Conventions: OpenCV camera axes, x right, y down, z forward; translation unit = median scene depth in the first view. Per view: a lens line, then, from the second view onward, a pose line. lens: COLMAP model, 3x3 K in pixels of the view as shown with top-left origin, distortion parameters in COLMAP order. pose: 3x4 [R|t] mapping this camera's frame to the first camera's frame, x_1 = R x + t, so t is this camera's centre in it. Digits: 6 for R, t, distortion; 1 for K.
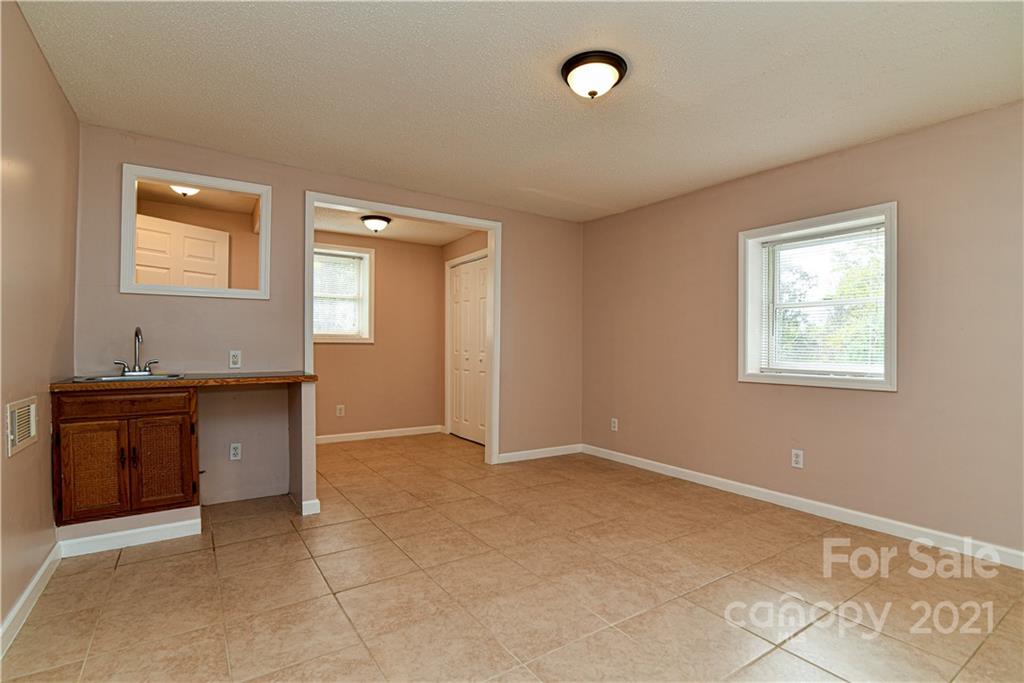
lens RADIAL K [[478.0, 0, 509.7], [0, 478.0, 343.7], [0, 0, 1]] dist [-0.019152, 0.000156]
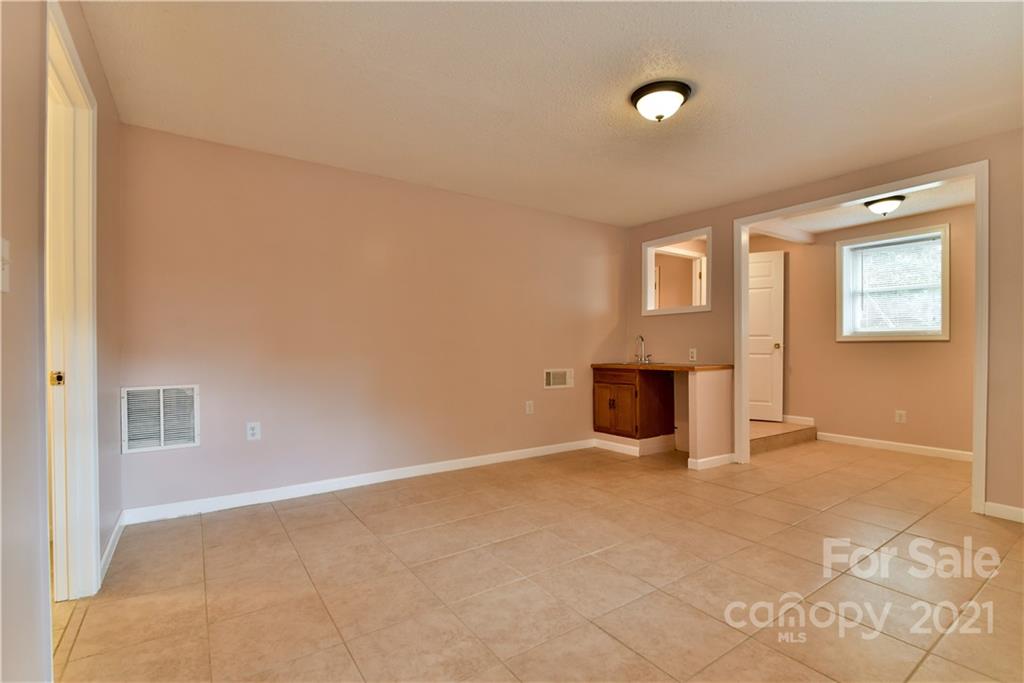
lens RADIAL K [[478.0, 0, 504.4], [0, 478.0, 348.6], [0, 0, 1]] dist [-0.019152, 0.000156]
pose [[0.006599, -0.004745, -0.999967, 1.124725], [0.010319, 0.999936, -0.004677, 0.019678], [0.999925, -0.010287, 0.006647, 0.552949]]
